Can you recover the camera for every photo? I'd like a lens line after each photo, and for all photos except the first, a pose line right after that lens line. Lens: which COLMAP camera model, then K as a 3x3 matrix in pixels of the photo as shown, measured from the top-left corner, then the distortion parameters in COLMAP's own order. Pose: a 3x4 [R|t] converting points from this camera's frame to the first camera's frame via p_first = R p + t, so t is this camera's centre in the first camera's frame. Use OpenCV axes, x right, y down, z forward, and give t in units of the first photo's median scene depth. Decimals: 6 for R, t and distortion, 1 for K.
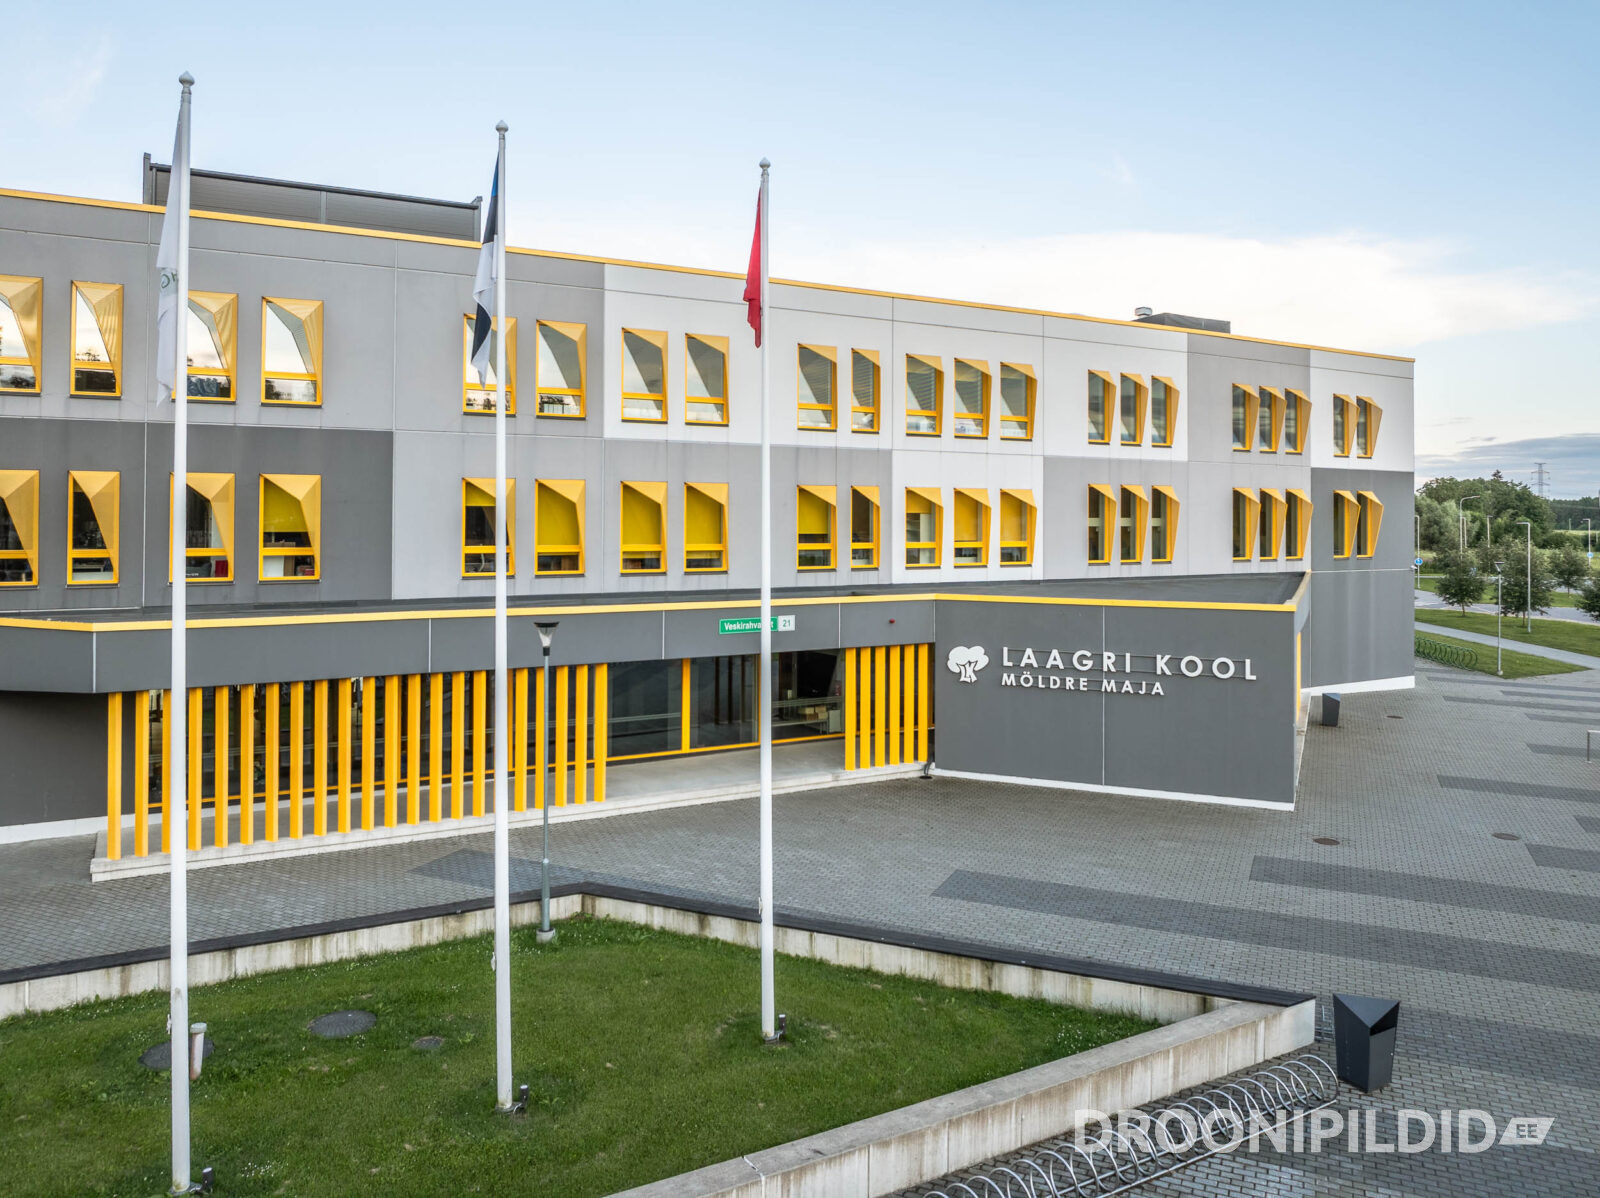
lens RADIAL K [[1106.4, 0, 760.2], [0, 1106.4, 501.2], [0, 0, 1]] dist [-0.031764, -0.004482]
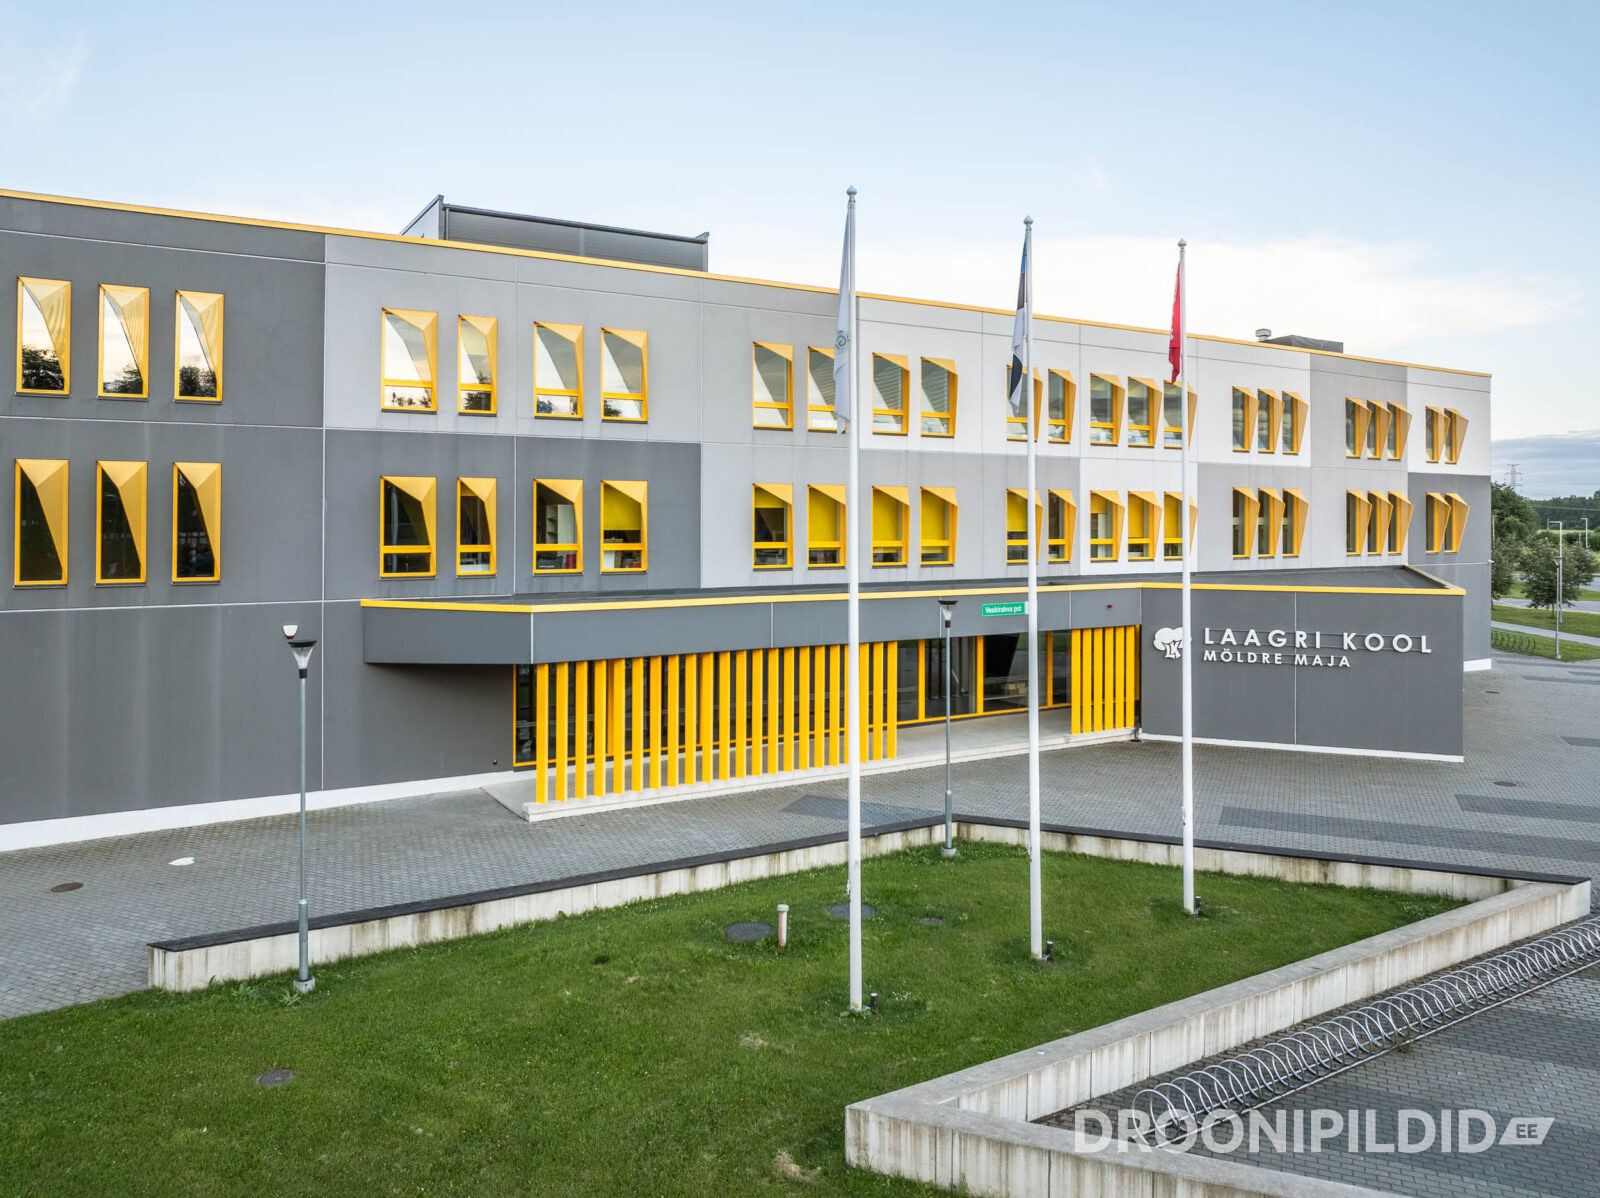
lens RADIAL K [[1106.4, 0, 760.2], [0, 1106.4, 501.2], [0, 0, 1]] dist [-0.031764, -0.004482]
pose [[0.999812, -0.001462, 0.019319, -0.262566], [0.001482, 0.999998, -0.001045, -0.000884], [-0.019317, 0.001073, 0.999813, -0.147504]]
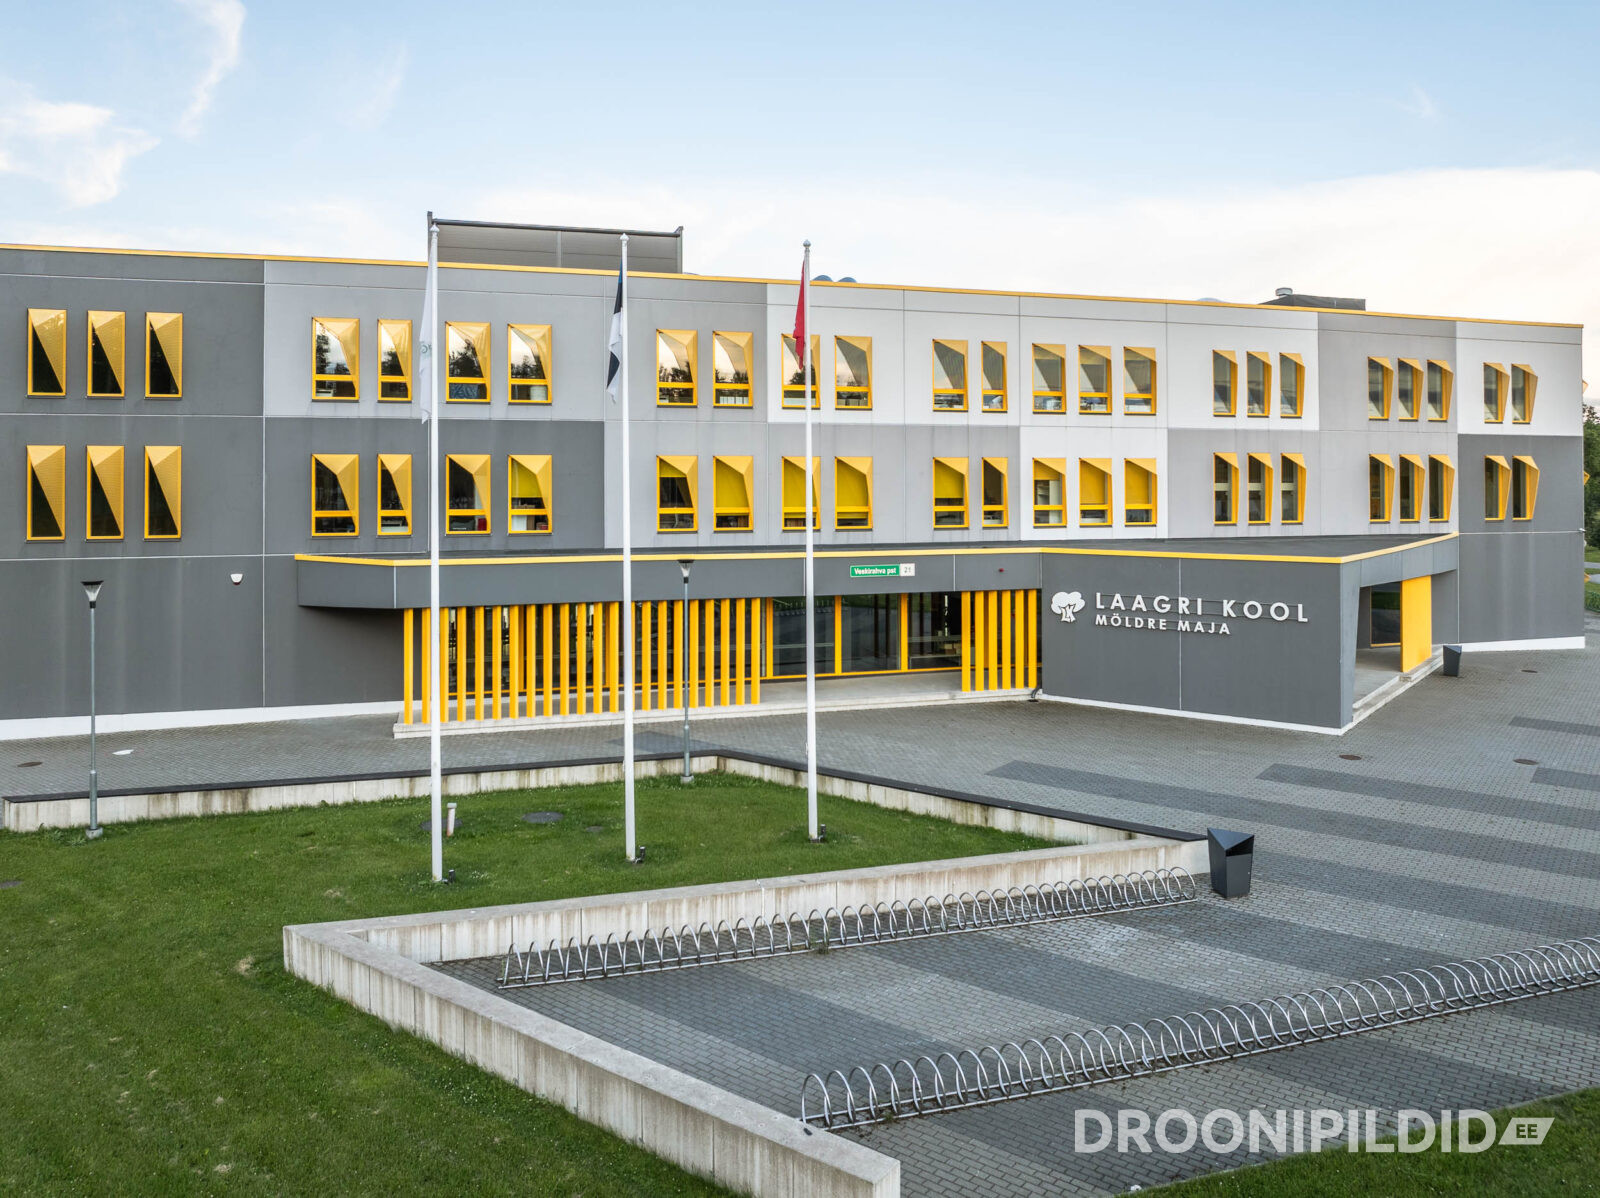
lens RADIAL K [[1112.3, 0, 804.4], [0, 1112.3, 485.1], [0, 0, 1]] dist [-0.032751, -0.004334]
pose [[0.979639, -0.005453, -0.200695, 0.148142], [0.008472, 0.999863, 0.014187, -0.002897], [0.200591, -0.015599, 0.979551, -0.223307]]
